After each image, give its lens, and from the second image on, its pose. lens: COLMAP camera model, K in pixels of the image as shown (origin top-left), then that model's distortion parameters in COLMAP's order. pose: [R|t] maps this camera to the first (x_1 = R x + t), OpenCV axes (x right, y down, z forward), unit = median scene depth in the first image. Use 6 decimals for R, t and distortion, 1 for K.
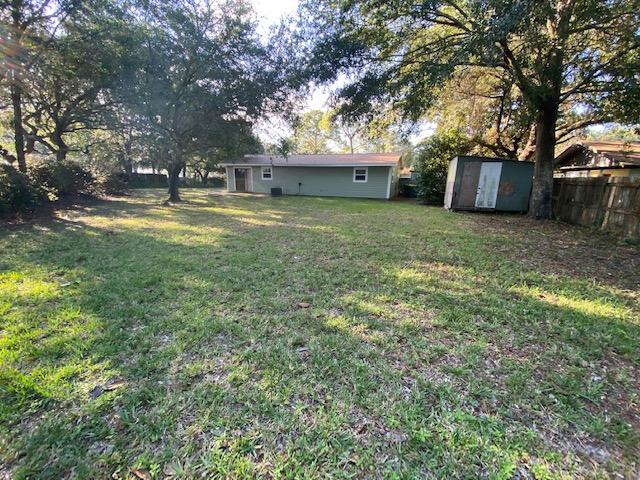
lens RADIAL K [[258.7, 0, 320.0], [0, 258.7, 240.0], [0, 0, 1]] dist [0.024626, -0.022690]
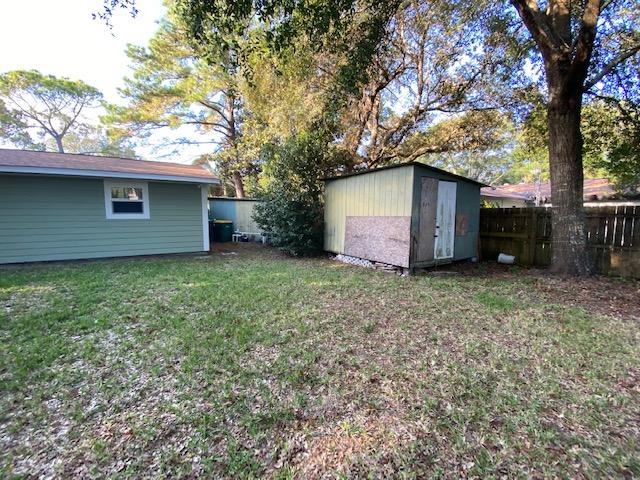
lens RADIAL K [[258.7, 0, 320.0], [0, 258.7, 240.0], [0, 0, 1]] dist [0.024626, -0.022690]
pose [[0.606019, -0.091157, 0.790210, 0.020687], [0.185299, 0.982260, -0.028796, -0.198078], [-0.773567, 0.163876, 0.612160, 0.845659]]
